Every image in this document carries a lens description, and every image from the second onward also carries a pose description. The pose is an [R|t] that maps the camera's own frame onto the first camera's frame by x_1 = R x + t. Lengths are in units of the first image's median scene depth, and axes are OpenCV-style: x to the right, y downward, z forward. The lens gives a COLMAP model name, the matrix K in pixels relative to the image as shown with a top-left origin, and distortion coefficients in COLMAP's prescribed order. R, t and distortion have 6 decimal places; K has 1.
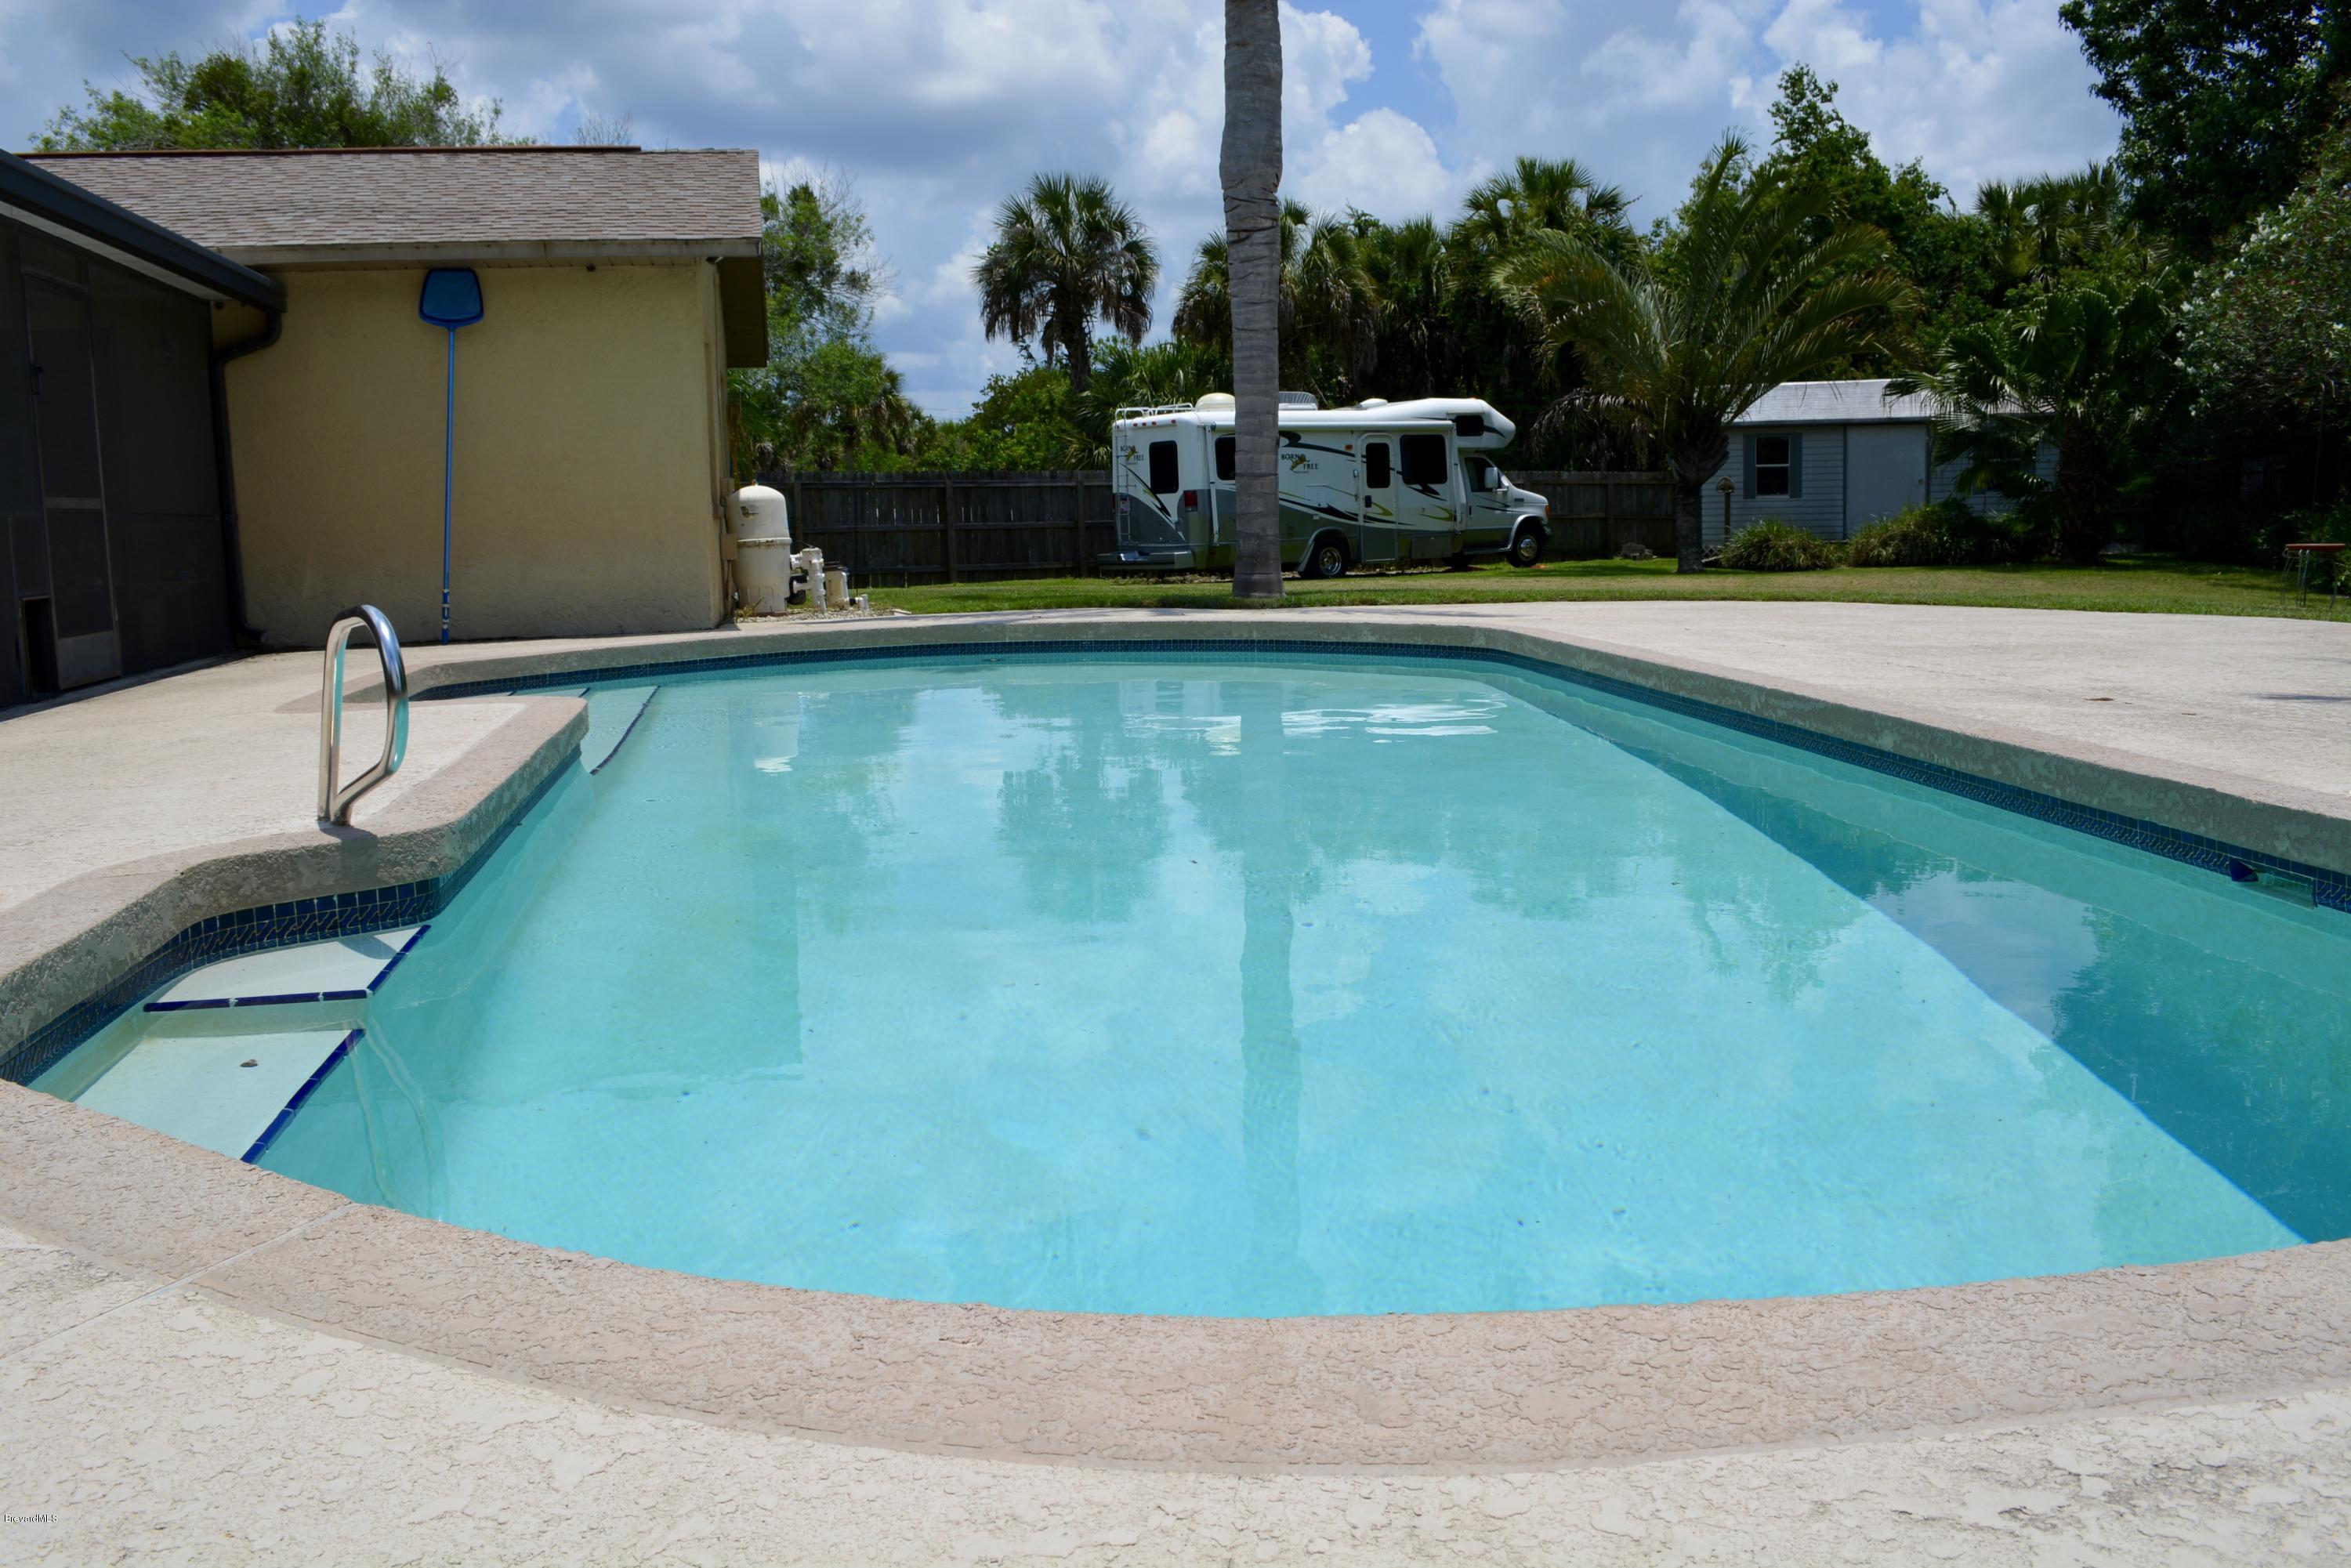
lens RADIAL K [[1885.0, 0, 1175.5], [0, 1885.0, 784.0], [0, 0, 1]] dist [-0.079362, 0.004528]
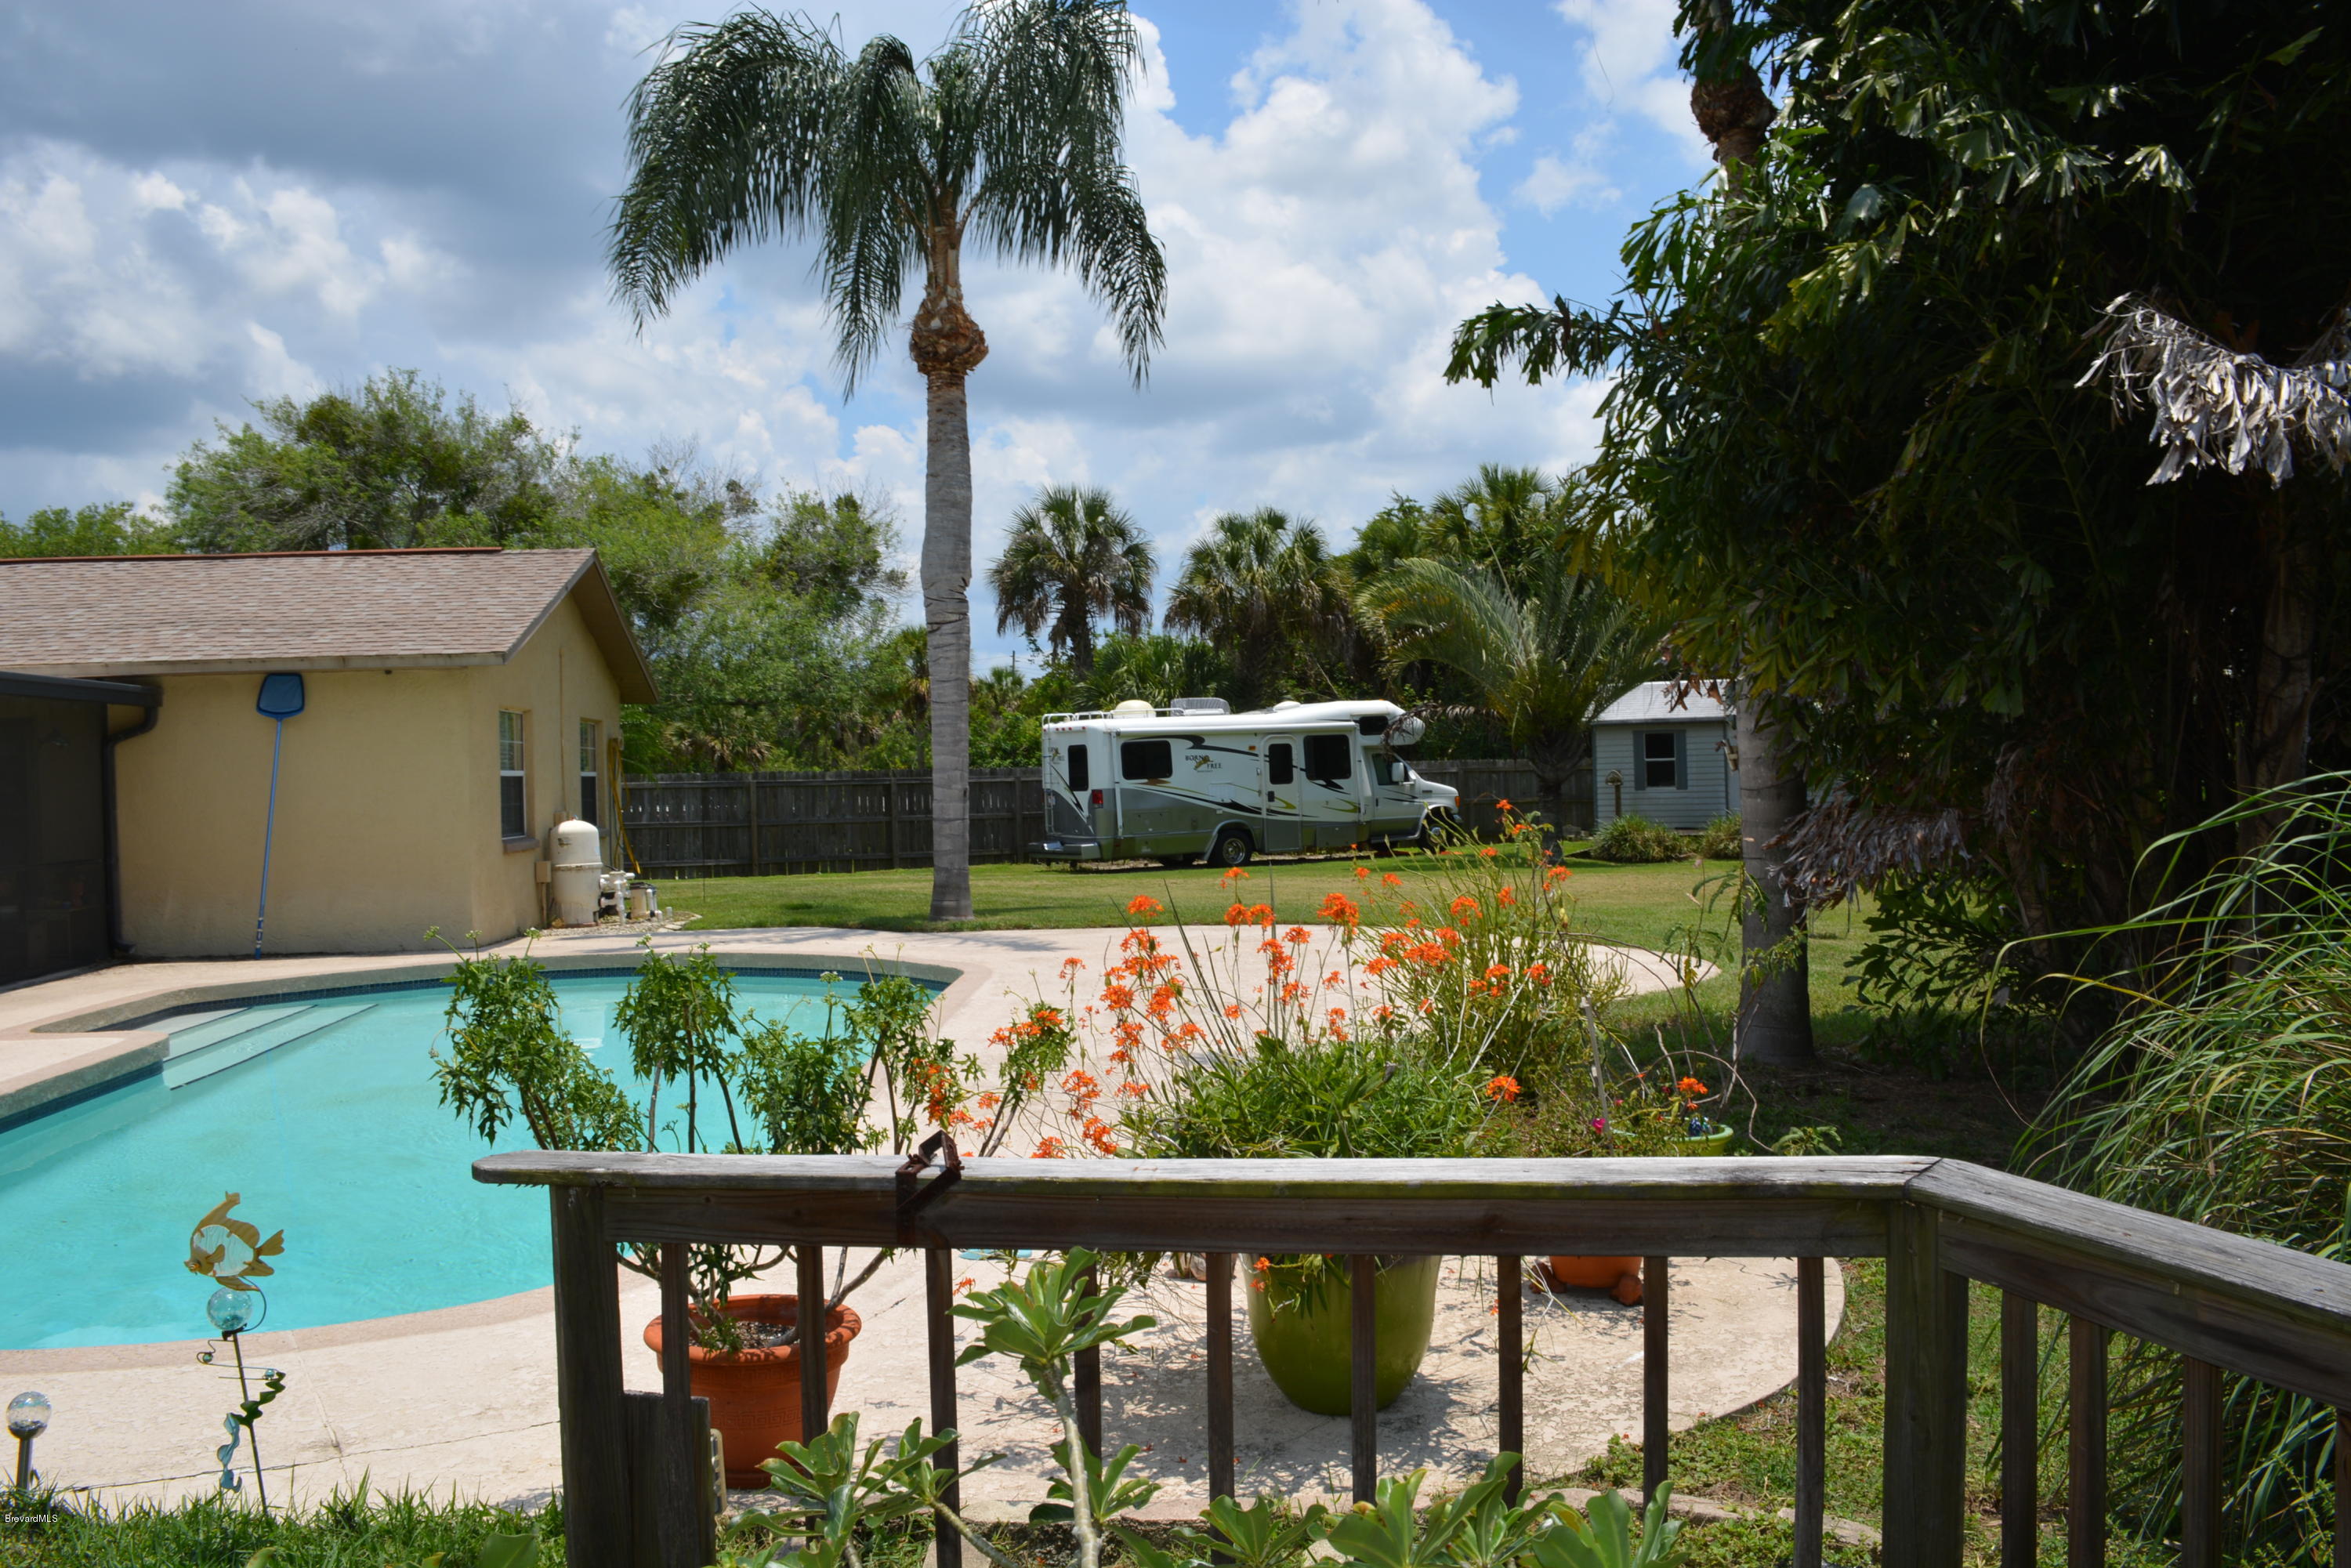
lens RADIAL K [[1885.0, 0, 1175.5], [0, 1885.0, 784.0], [0, 0, 1]] dist [-0.079362, 0.004528]
pose [[0.995587, 0.001615, -0.093832, 0.151463], [-0.013554, 0.991844, -0.126737, -0.016937], [0.092862, 0.127450, 0.987488, -0.097457]]
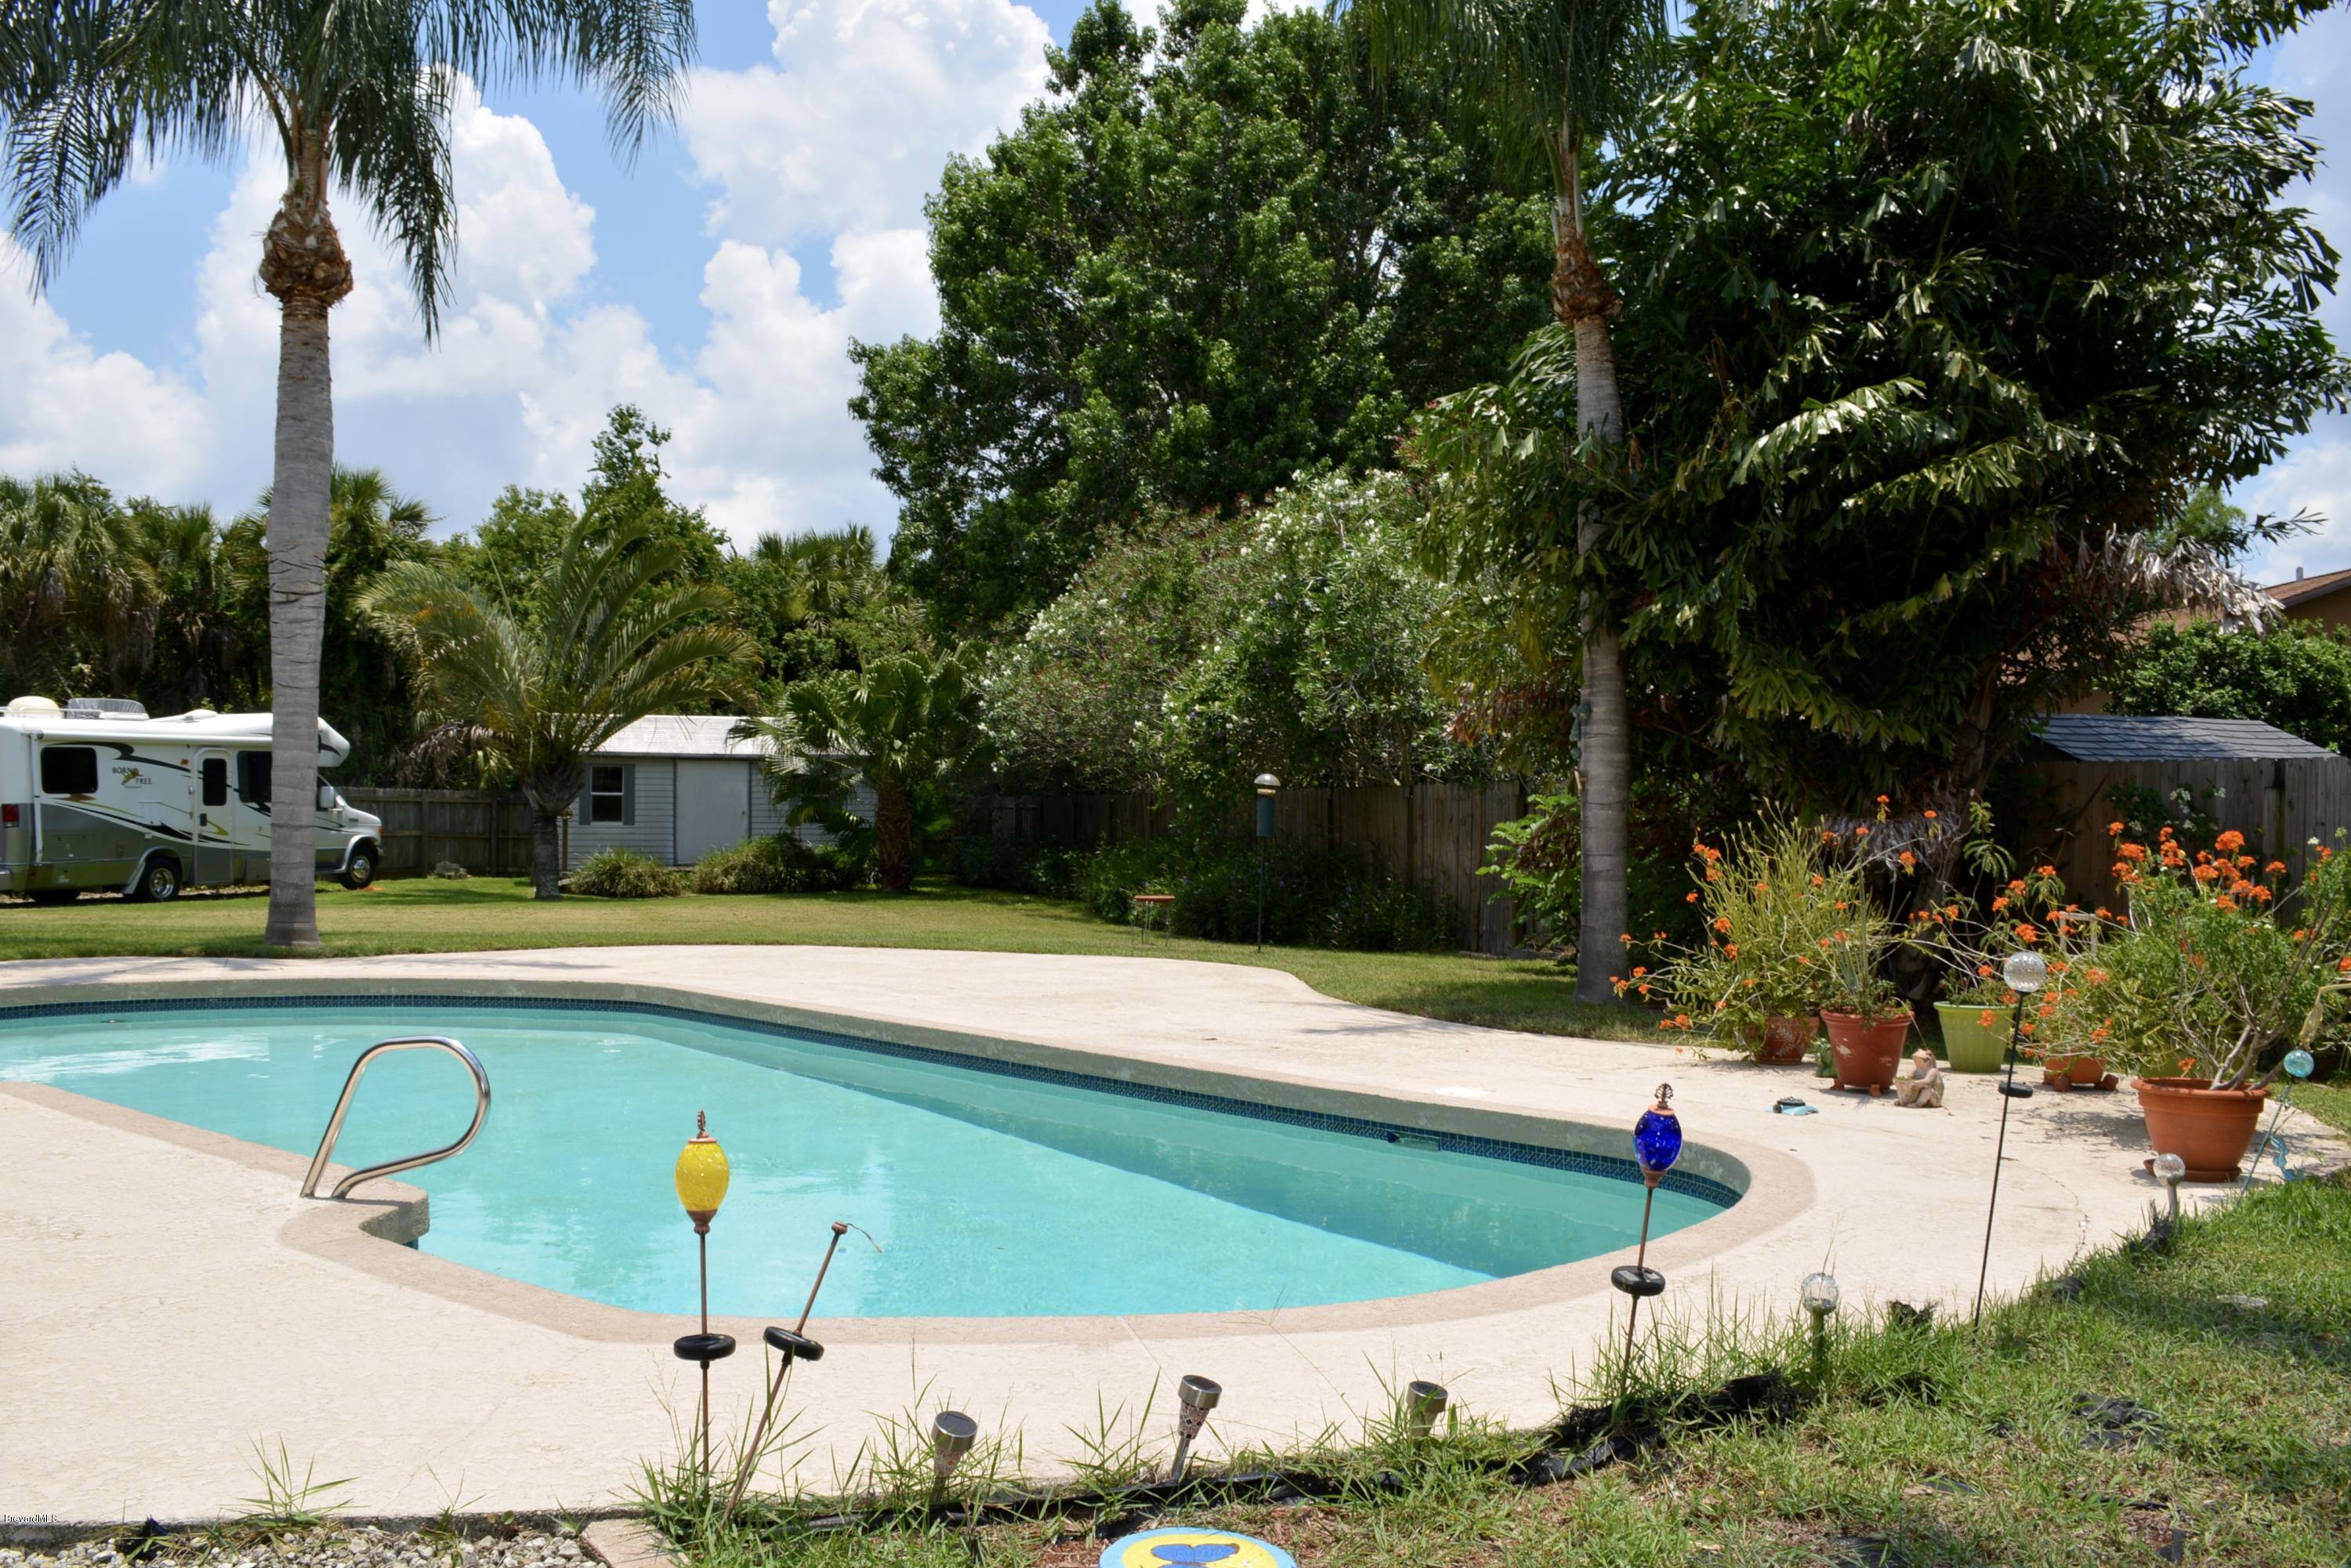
lens RADIAL K [[1997.4, 0, 1222.0], [0, 1997.4, 792.4], [0, 0, 1]] dist [-0.084333, -0.004212]
pose [[0.776203, 0.038315, 0.629317, -0.117848], [0.057643, 0.989659, -0.131350, -0.006174], [-0.627842, 0.138230, 0.765968, -0.070948]]
